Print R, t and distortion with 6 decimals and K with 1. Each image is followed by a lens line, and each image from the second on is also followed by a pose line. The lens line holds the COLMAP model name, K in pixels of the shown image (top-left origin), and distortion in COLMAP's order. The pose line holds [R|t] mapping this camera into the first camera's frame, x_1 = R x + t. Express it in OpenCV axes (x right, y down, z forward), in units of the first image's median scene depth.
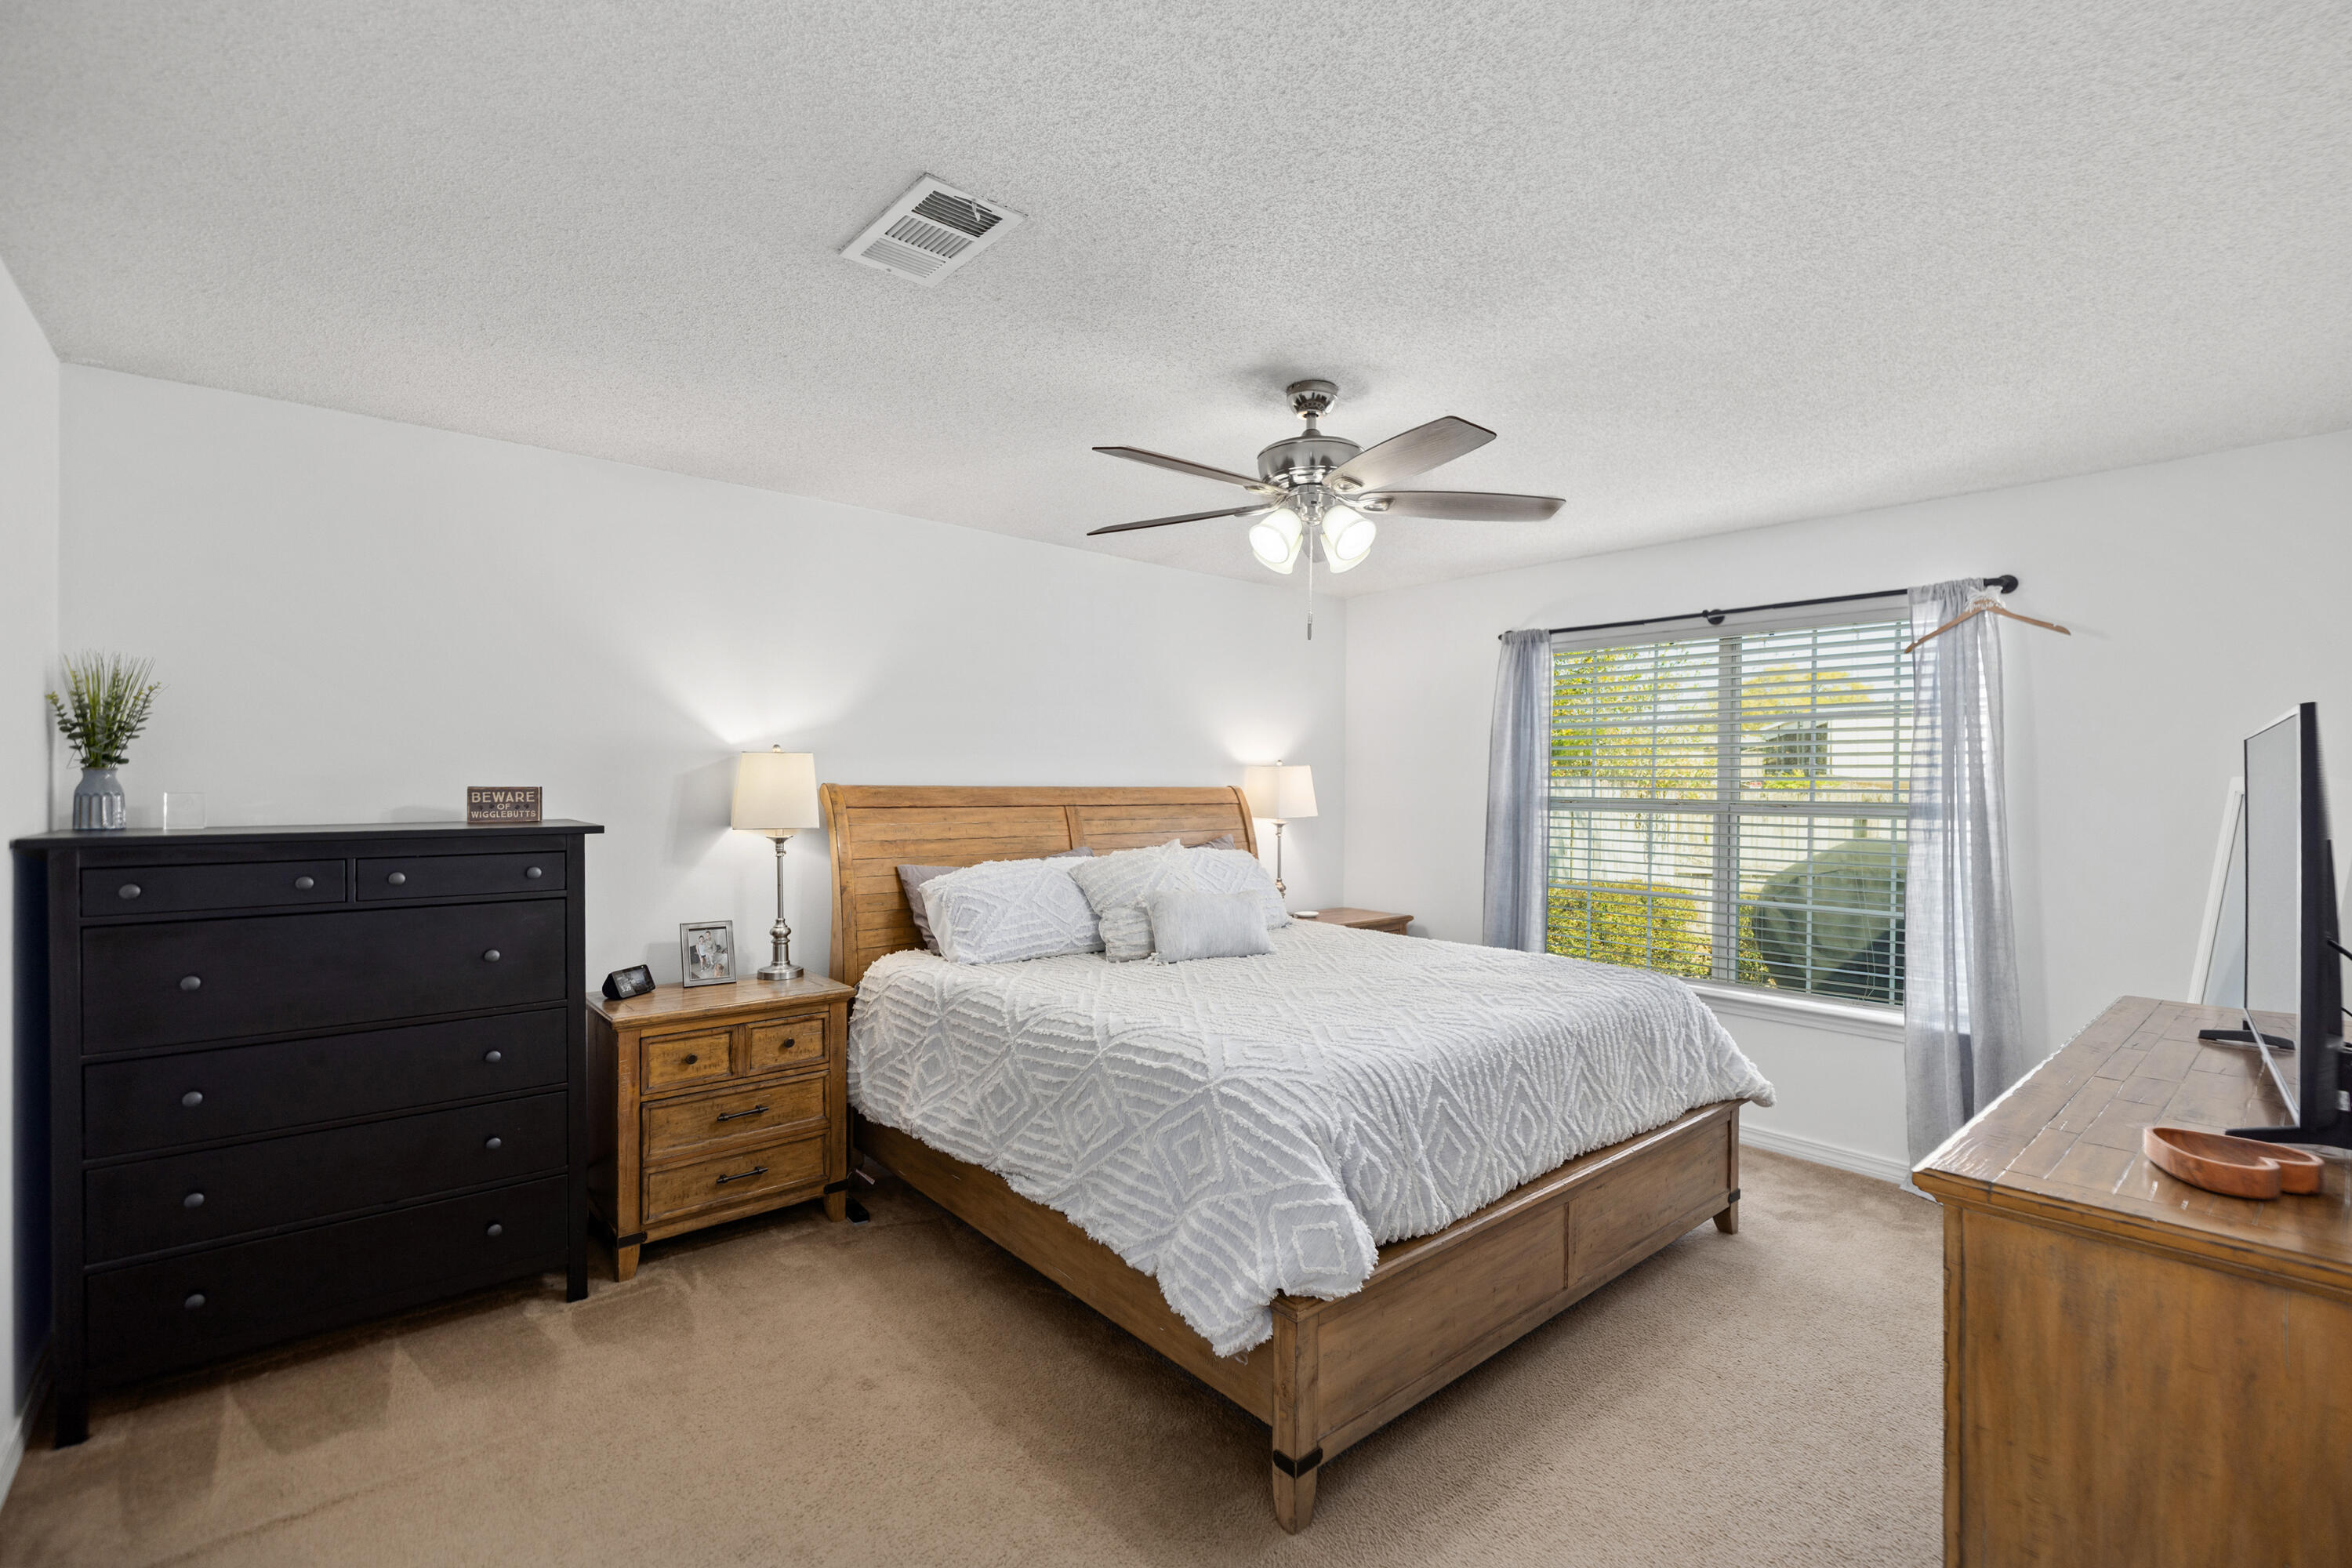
lens RADIAL K [[1007.6, 0, 1177.8], [0, 1007.6, 760.6], [0, 0, 1]] dist [-0.001610, -0.000087]
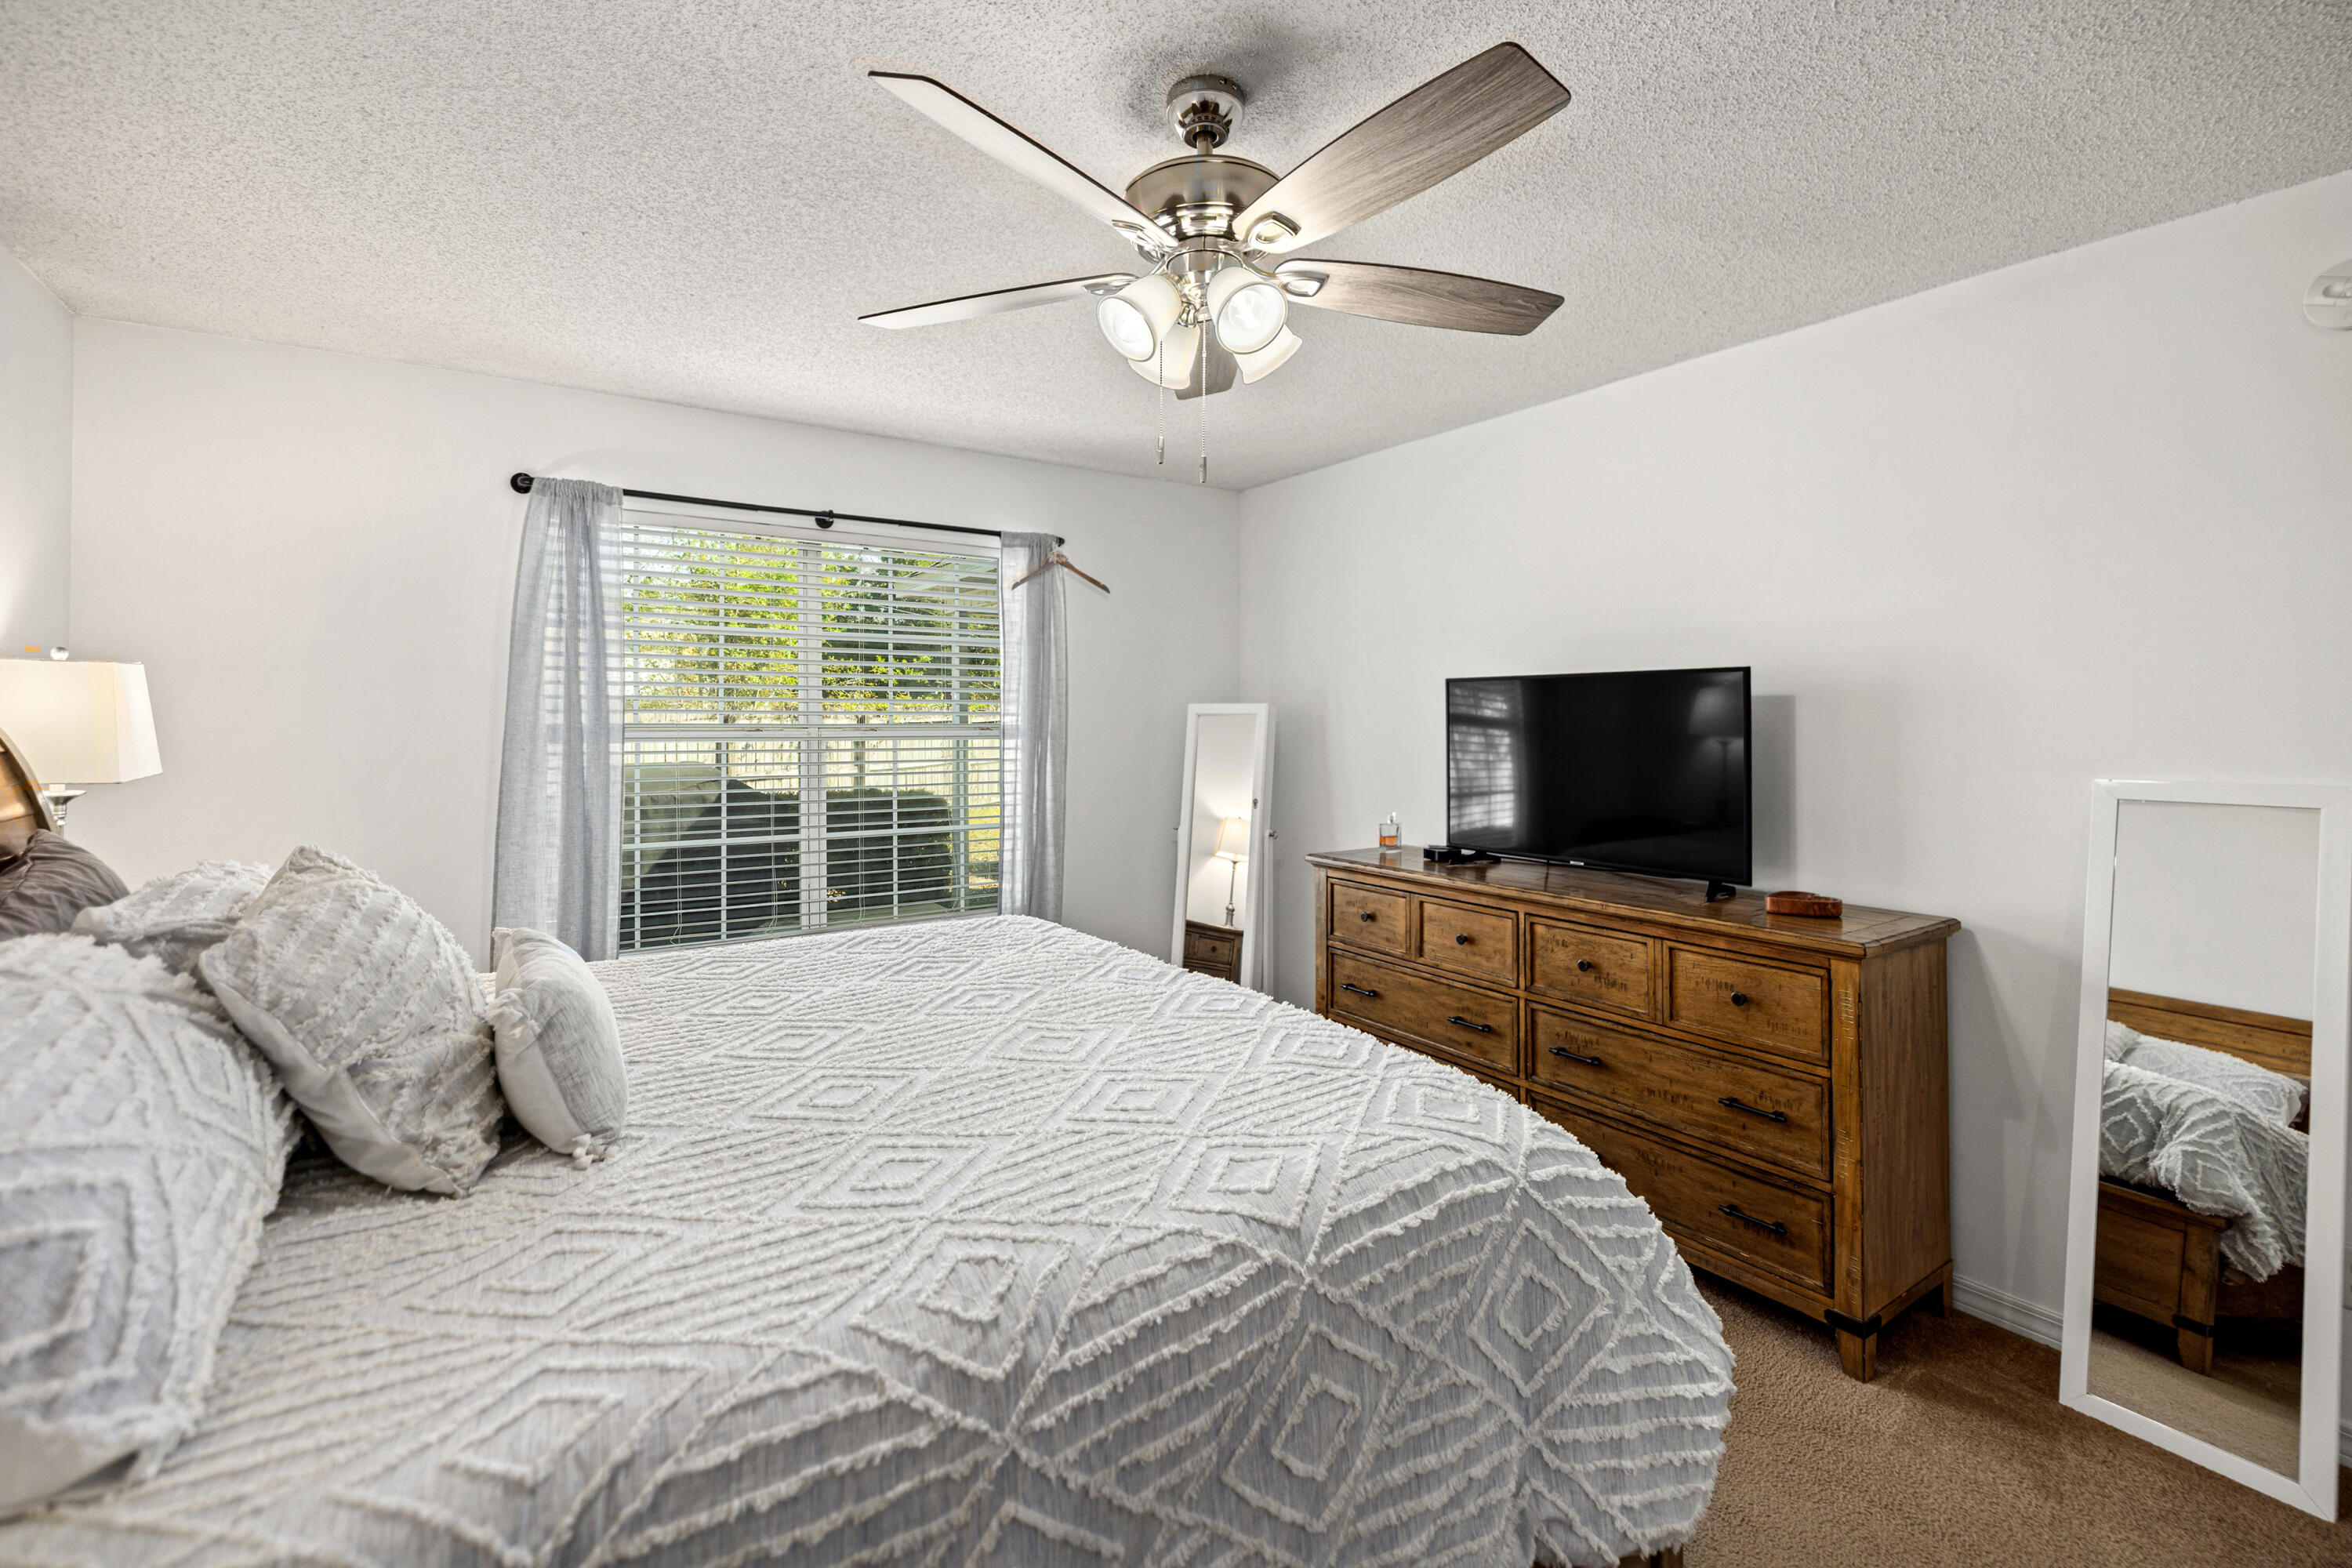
lens RADIAL K [[1052.2, 0, 1181.5], [0, 1052.2, 684.5], [0, 0, 1]] dist [0.032257, -0.000088]
pose [[0.124372, 0.018372, 0.992066, -0.546964], [-0.026206, 0.999541, -0.015225, 0.012410], [-0.991890, -0.024104, 0.124796, 0.910818]]
